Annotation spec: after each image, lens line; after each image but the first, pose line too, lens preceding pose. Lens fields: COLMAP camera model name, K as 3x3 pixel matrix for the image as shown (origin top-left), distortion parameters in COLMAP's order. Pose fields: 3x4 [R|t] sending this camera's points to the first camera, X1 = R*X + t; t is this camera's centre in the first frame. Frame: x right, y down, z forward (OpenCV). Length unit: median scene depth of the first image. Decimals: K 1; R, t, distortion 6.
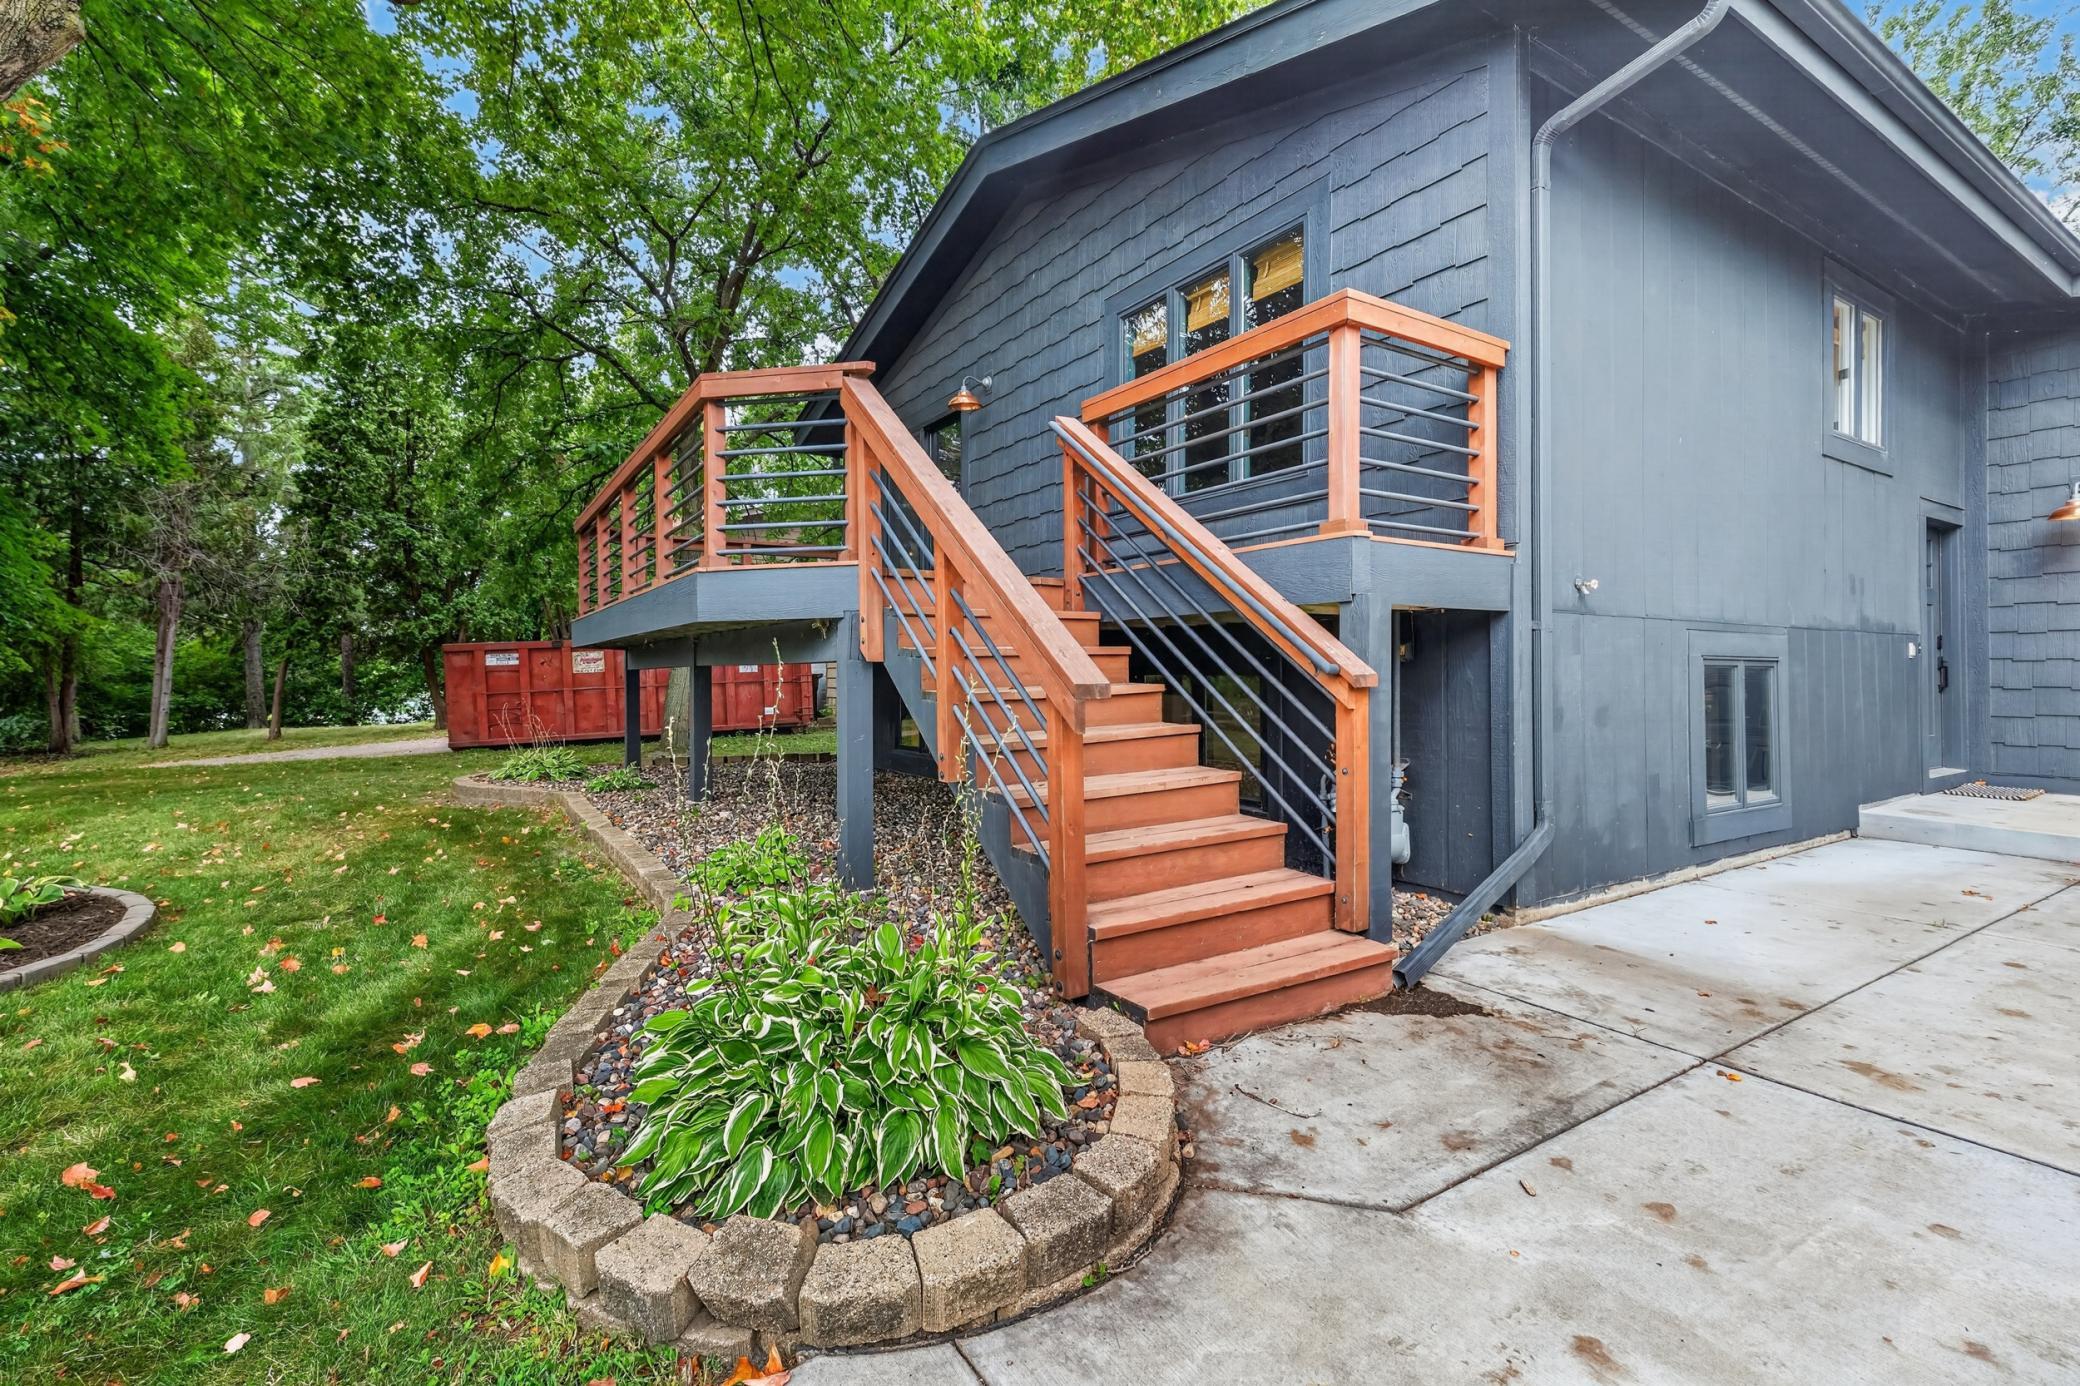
lens RADIAL K [[929.3, 0, 1040.5], [0, 929.3, 686.2], [0, 0, 1]] dist [-0.000827, -0.000418]
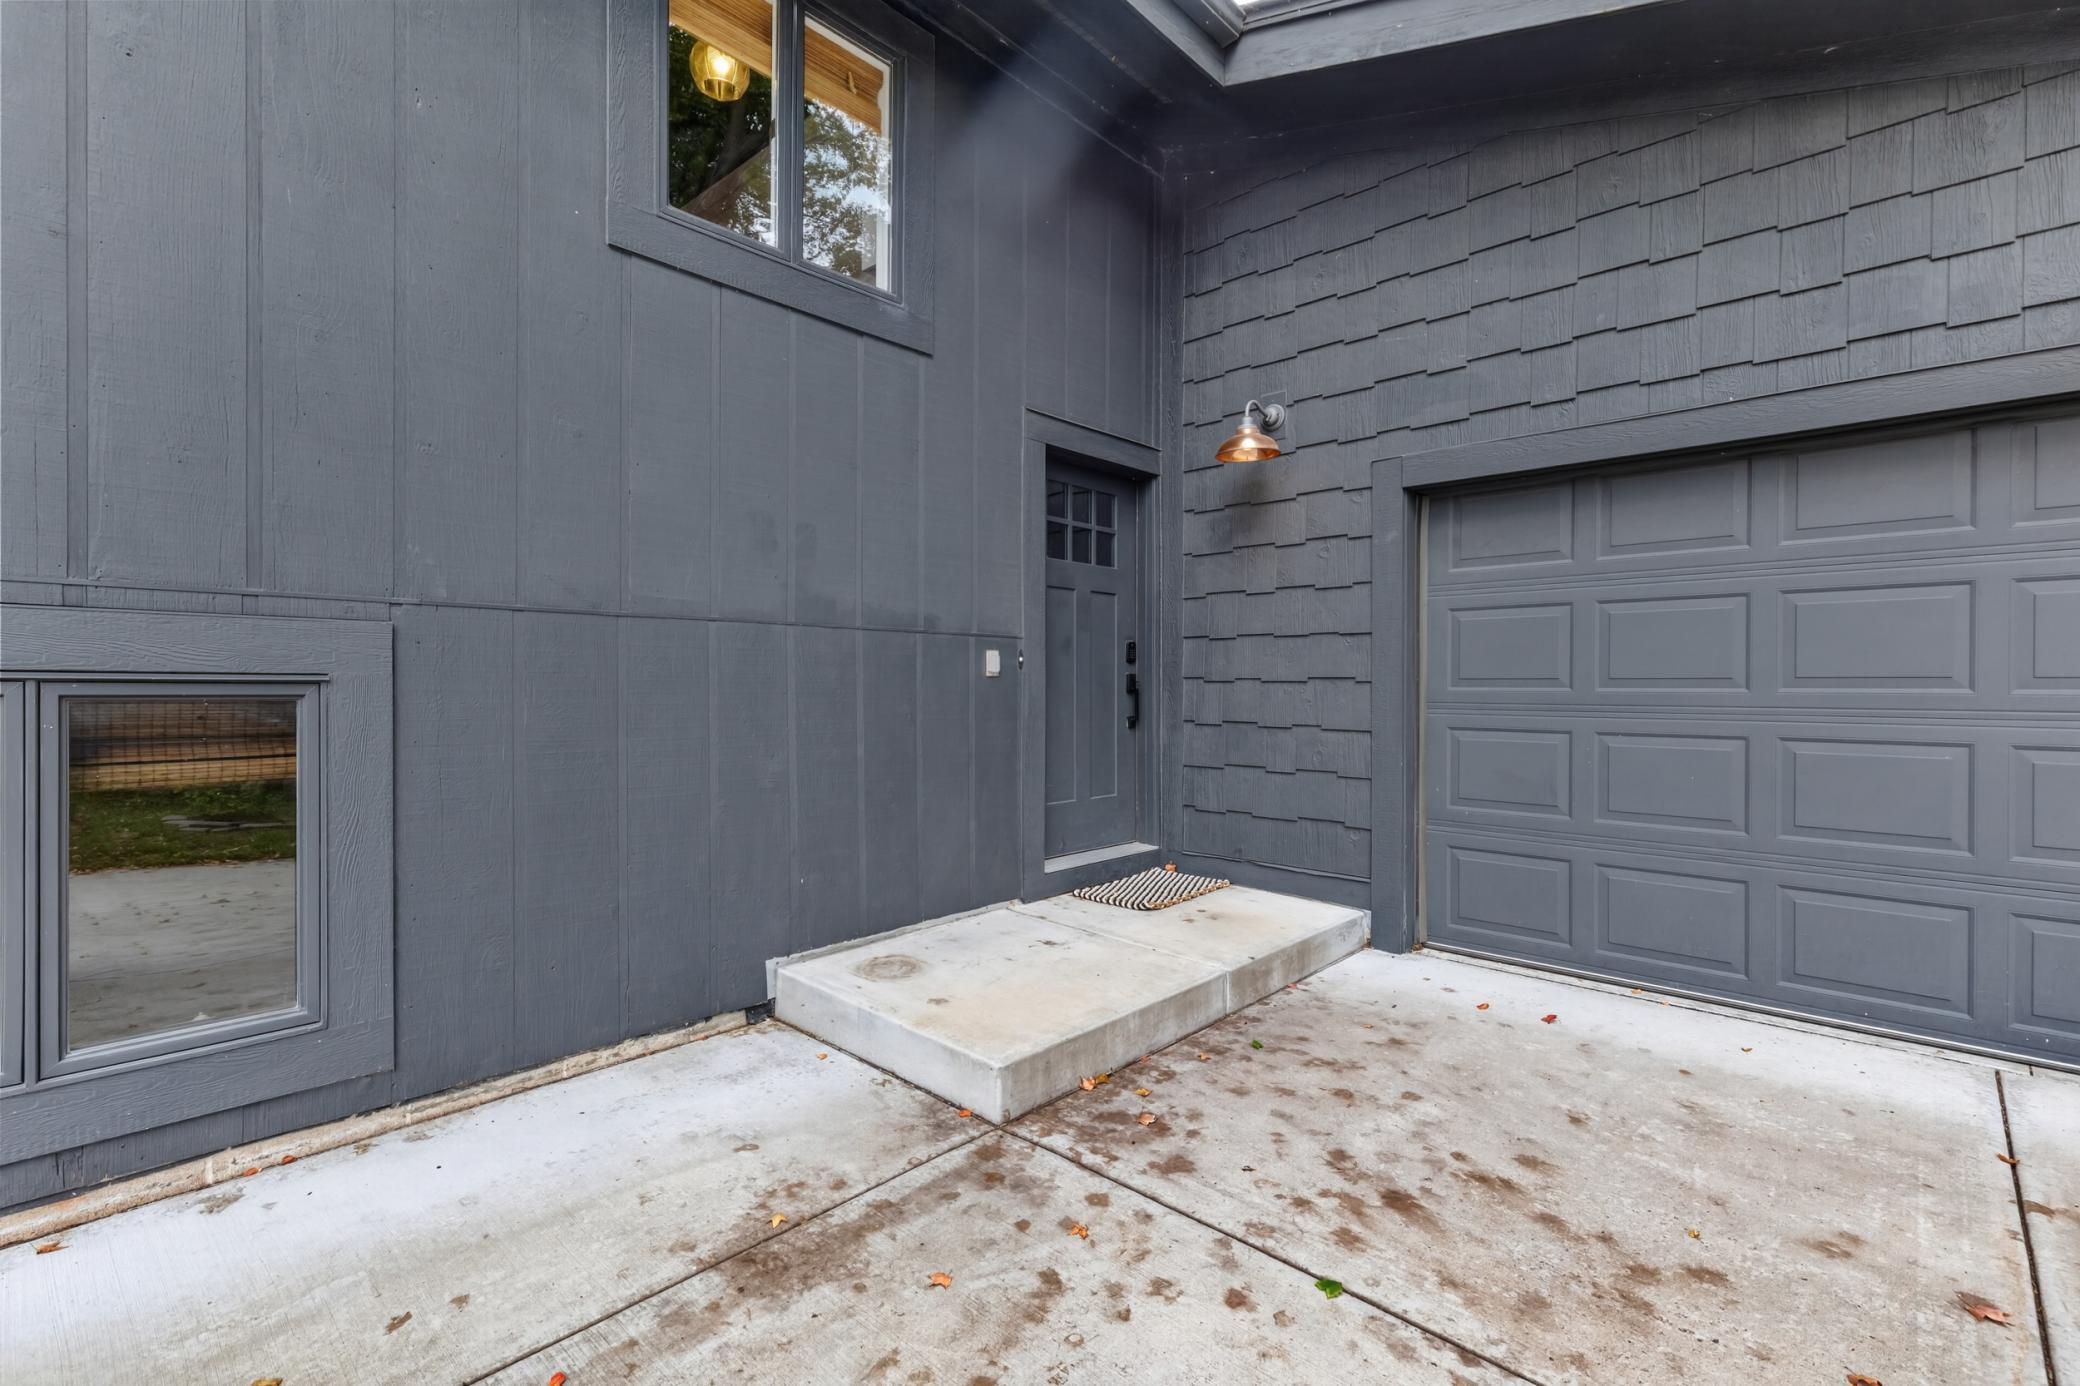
lens RADIAL K [[929.3, 0, 1040.5], [0, 929.3, 686.2], [0, 0, 1]] dist [-0.000827, -0.000418]
pose [[0.968380, 0.007757, 0.249360, 0.781948], [-0.005599, 0.999940, -0.009363, -0.017529], [-0.249418, 0.007671, 0.968366, 0.401674]]
